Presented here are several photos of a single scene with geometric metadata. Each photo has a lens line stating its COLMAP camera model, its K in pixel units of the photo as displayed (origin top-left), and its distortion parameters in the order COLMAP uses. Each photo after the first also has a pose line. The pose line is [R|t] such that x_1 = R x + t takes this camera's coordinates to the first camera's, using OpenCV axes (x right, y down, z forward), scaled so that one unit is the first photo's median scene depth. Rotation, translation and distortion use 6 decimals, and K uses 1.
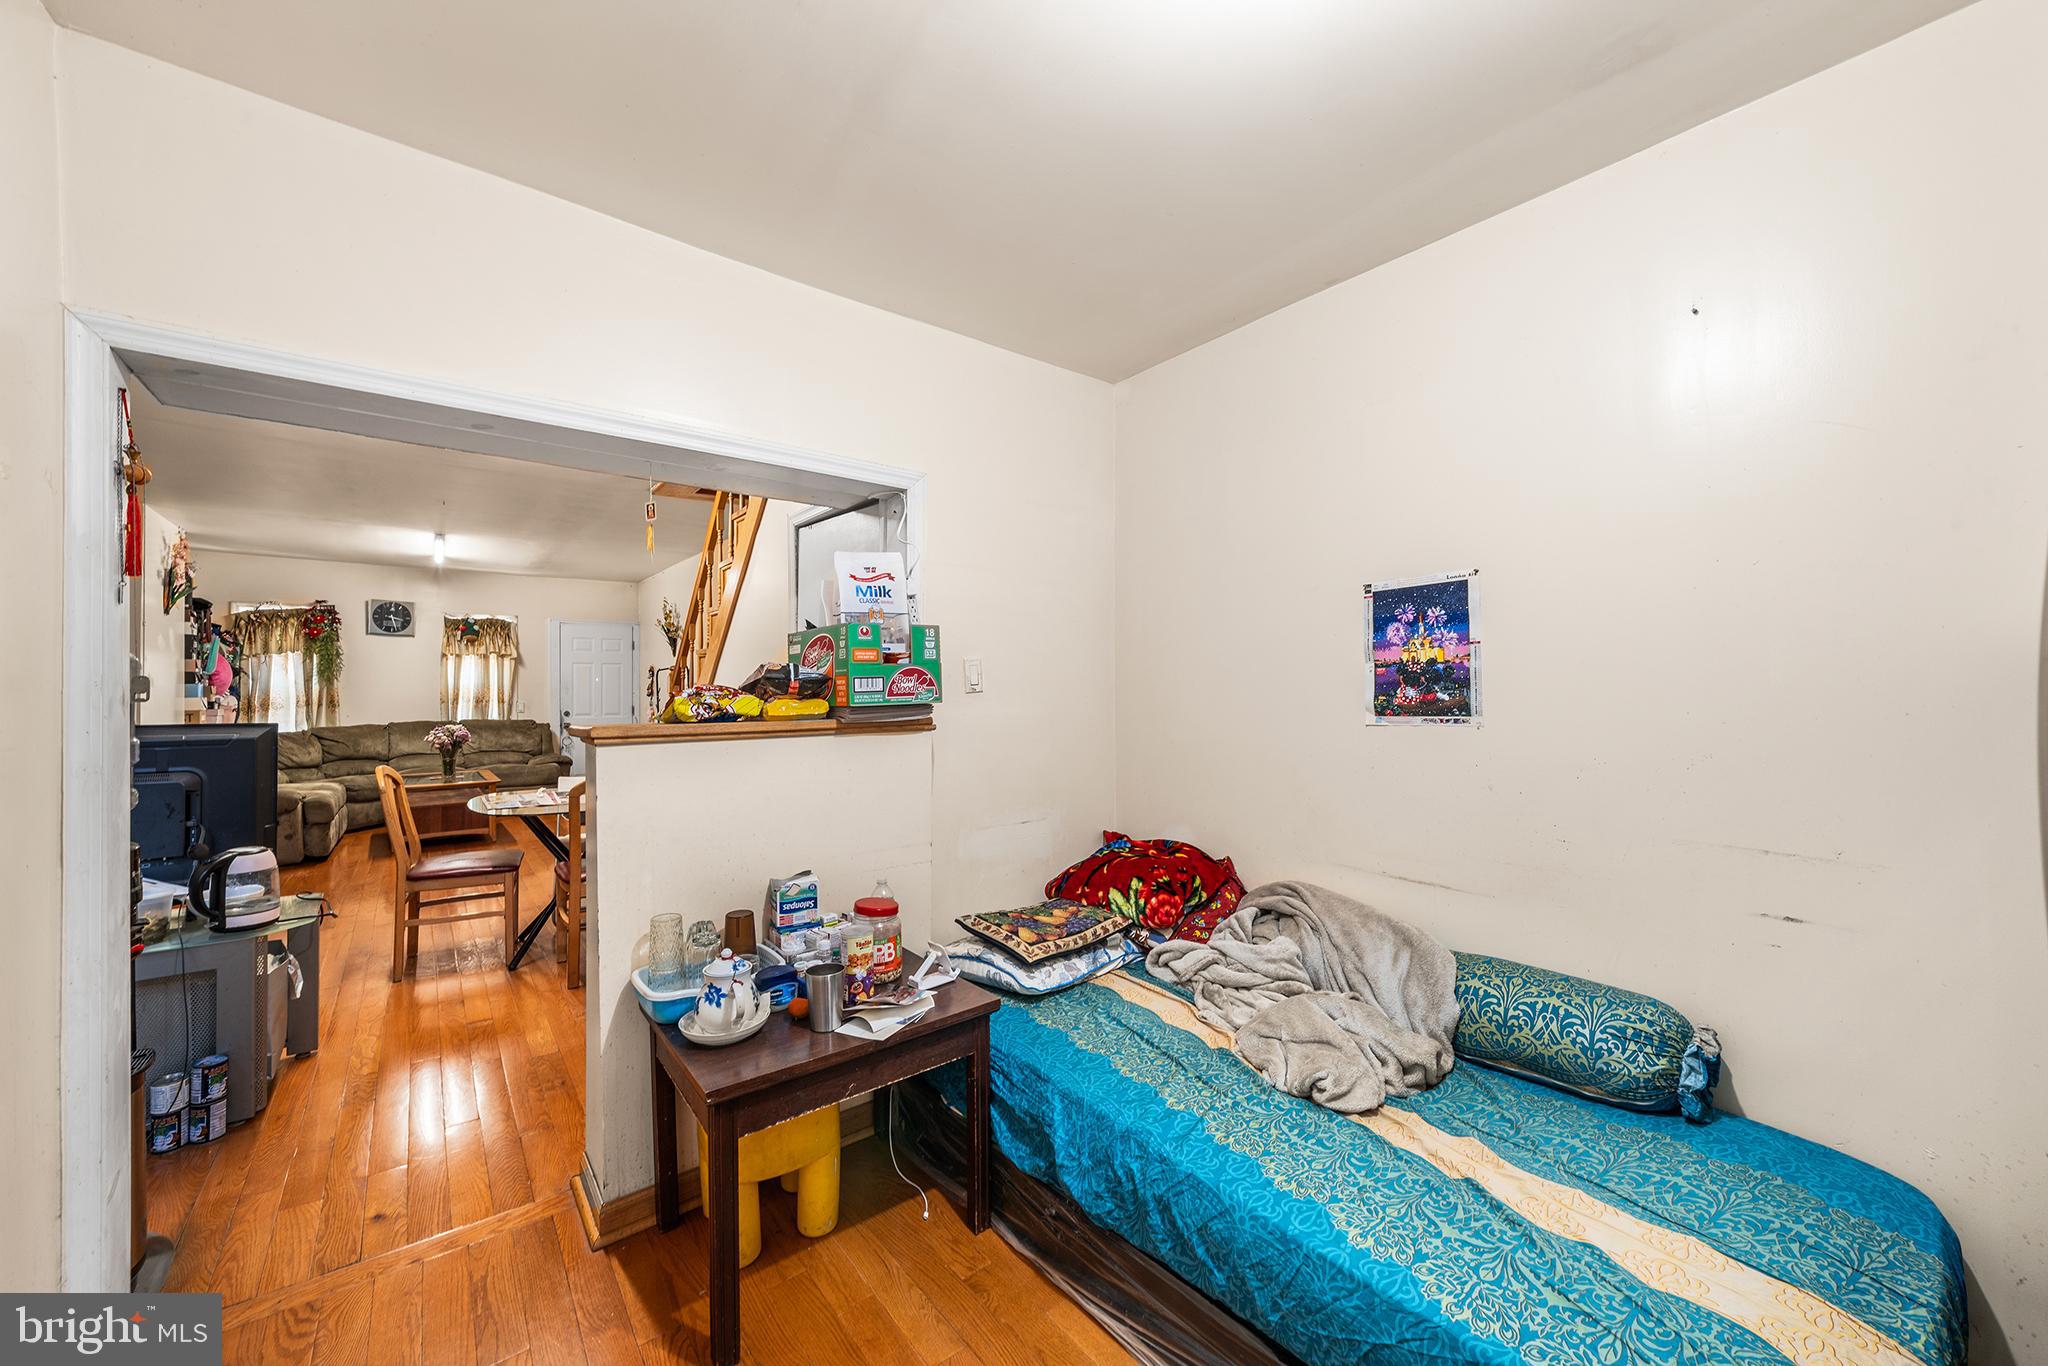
lens RADIAL K [[773.9, 0, 1025.8], [0, 773.9, 693.1], [0, 0, 1]] dist [0.001033, 0.000041]
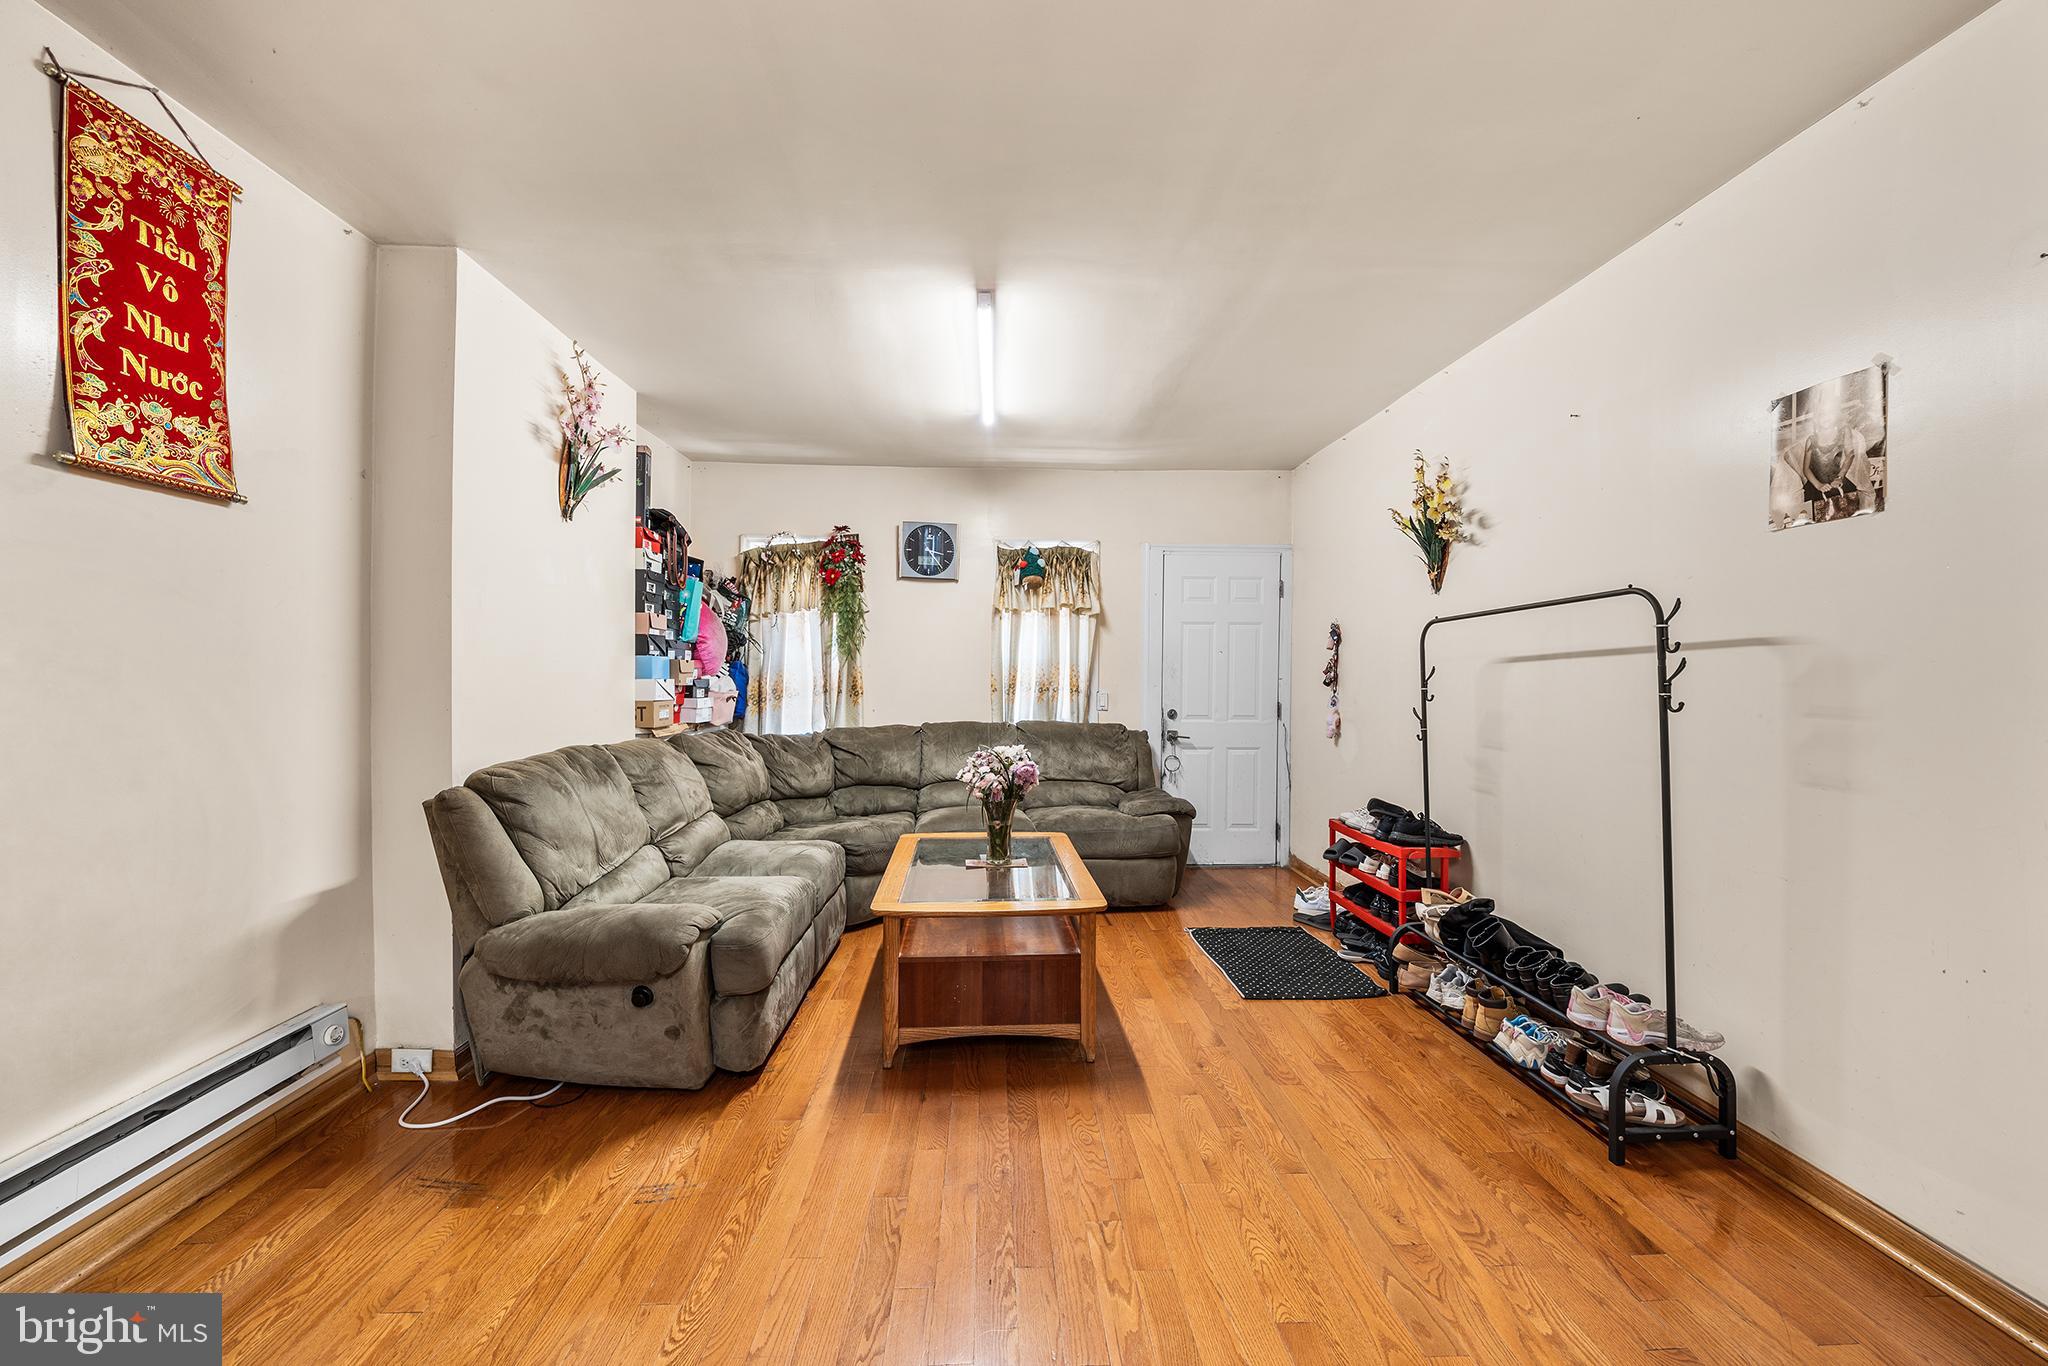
lens RADIAL K [[773.9, 0, 1023.5], [0, 773.9, 677.3], [0, 0, 1]] dist [0.001033, 0.000041]
pose [[0.816020, 0.009567, -0.577944, -0.417011], [-0.010132, 0.999946, 0.002247, 0.000107], [0.577934, 0.004022, 0.816073, 0.563064]]
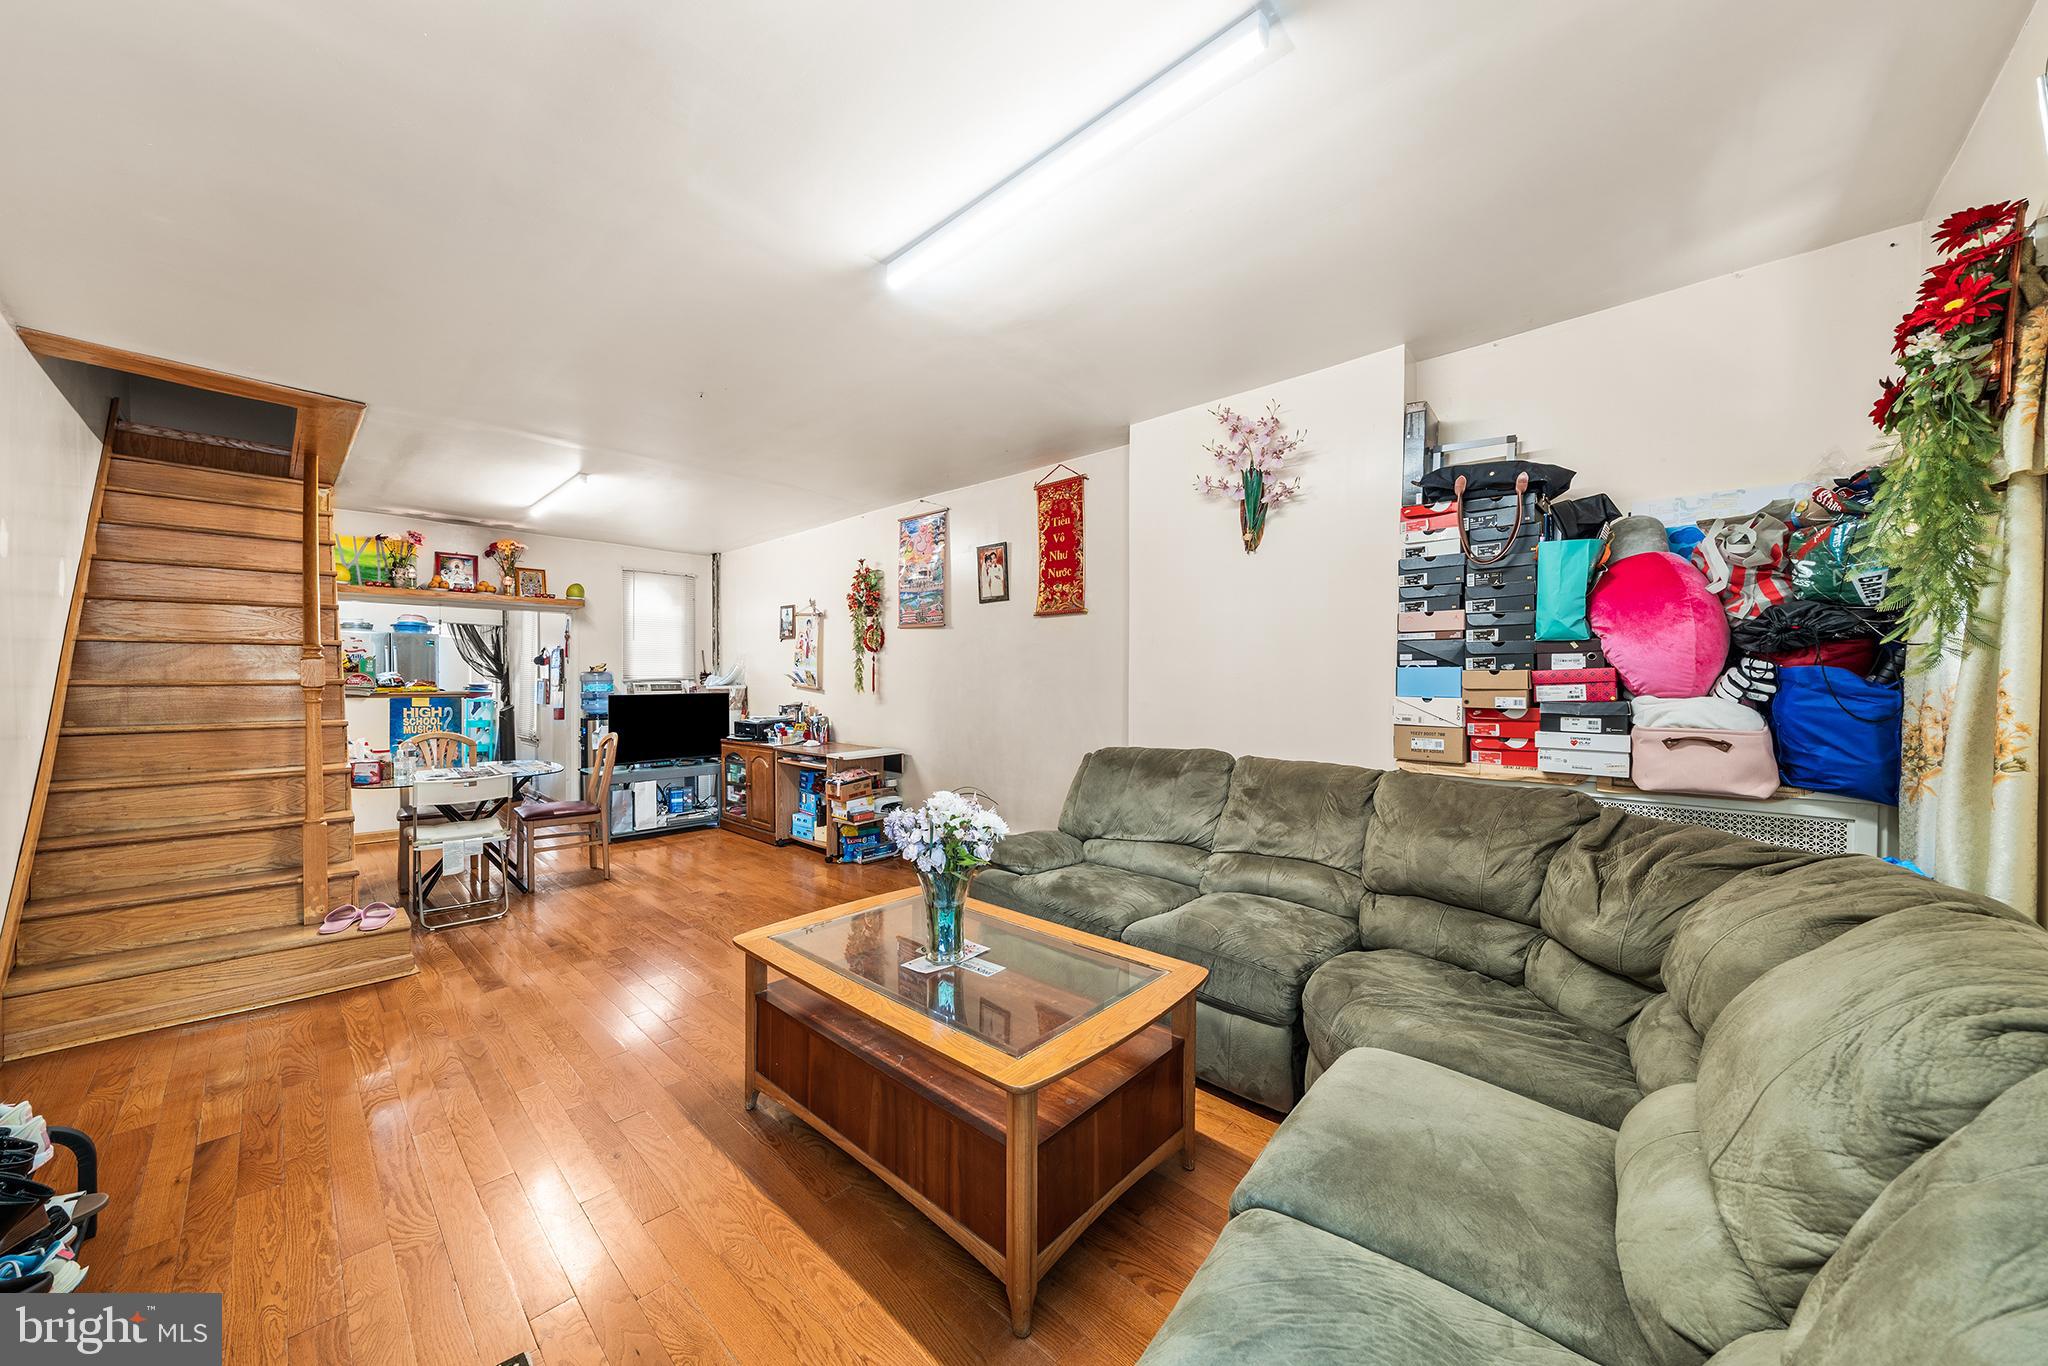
lens RADIAL K [[703.2, 0, 1026.1], [0, 703.2, 679.1], [0, 0, 1]] dist [-0.002602, 0.000188]
pose [[-0.987362, 0.004659, -0.158414, -0.639897], [0.003157, 0.999948, 0.009727, -0.008858], [0.158451, 0.009104, -0.987325, 1.117483]]
